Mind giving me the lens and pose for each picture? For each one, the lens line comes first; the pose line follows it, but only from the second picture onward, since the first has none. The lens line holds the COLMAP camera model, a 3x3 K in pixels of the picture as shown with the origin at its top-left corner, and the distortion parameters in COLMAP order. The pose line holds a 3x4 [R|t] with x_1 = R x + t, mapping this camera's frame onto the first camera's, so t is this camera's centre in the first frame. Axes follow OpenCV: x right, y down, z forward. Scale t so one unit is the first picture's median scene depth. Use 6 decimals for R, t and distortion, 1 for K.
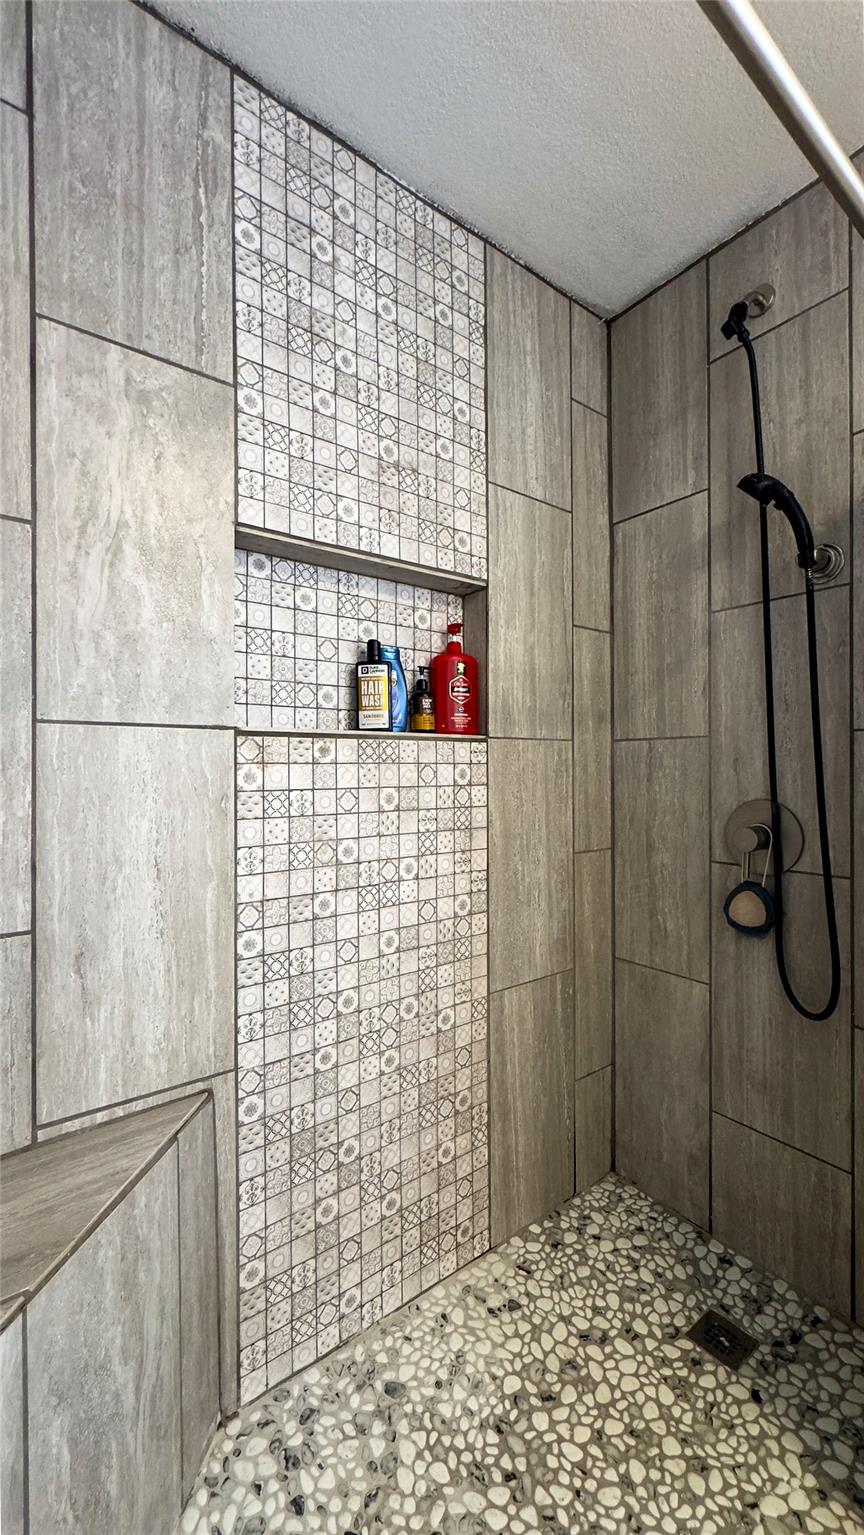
lens RADIAL K [[621.0, 0, 431.5], [0, 621.0, 764.4], [0, 0, 1]] dist [-0.003131, -0.000109]
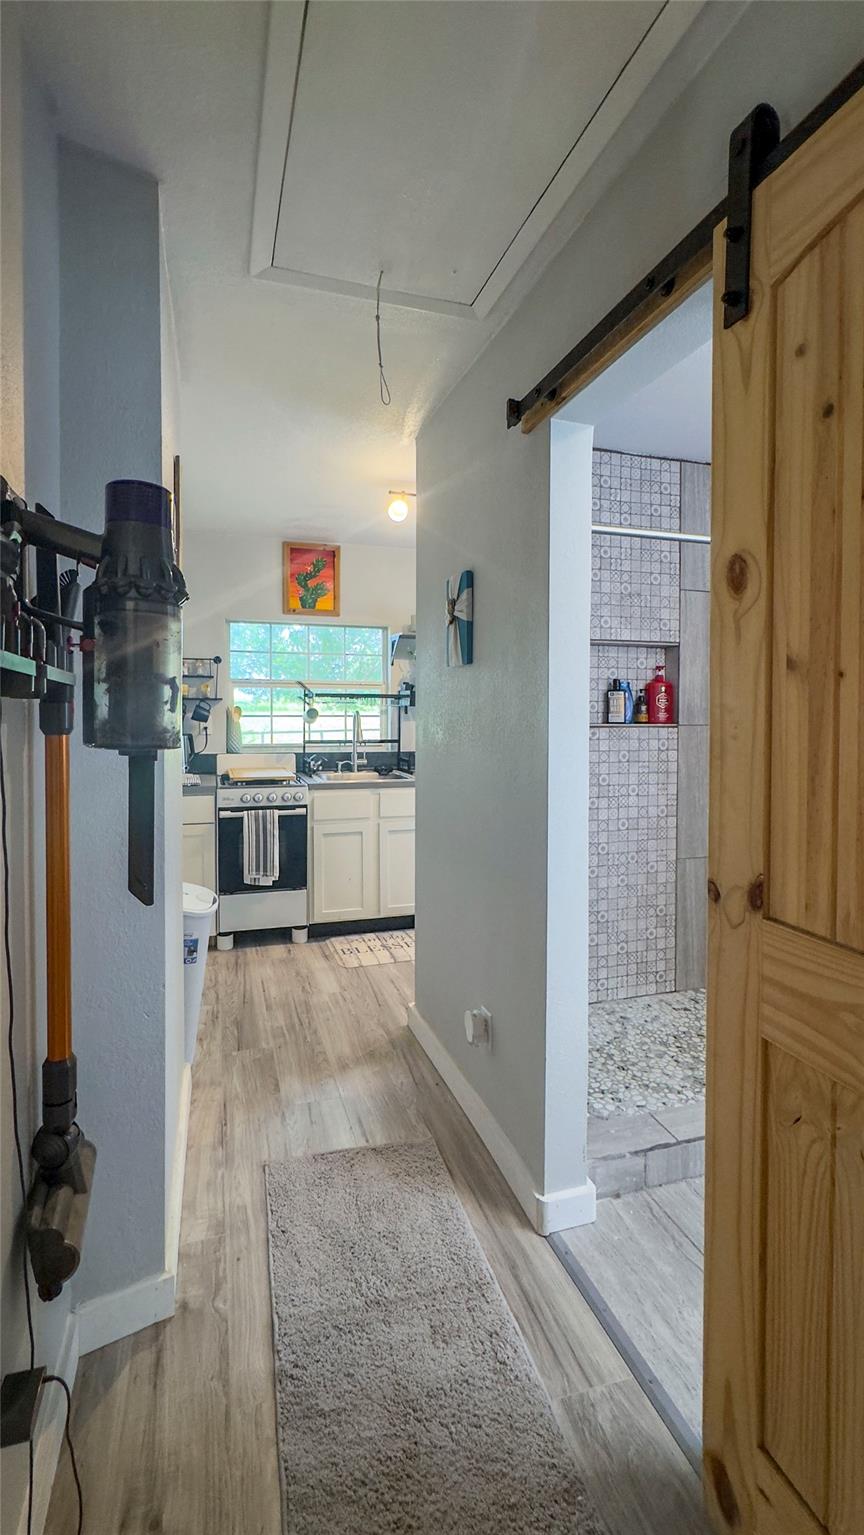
lens RADIAL K [[621.0, 0, 372.8], [0, 621.0, 717.4], [0, 0, 1]] dist [-0.003131, -0.000109]
pose [[0.919445, 0.012588, -0.393017, -0.024392], [-0.004500, 0.999759, 0.021495, -0.108978], [0.393193, -0.017995, 0.919280, -1.174900]]
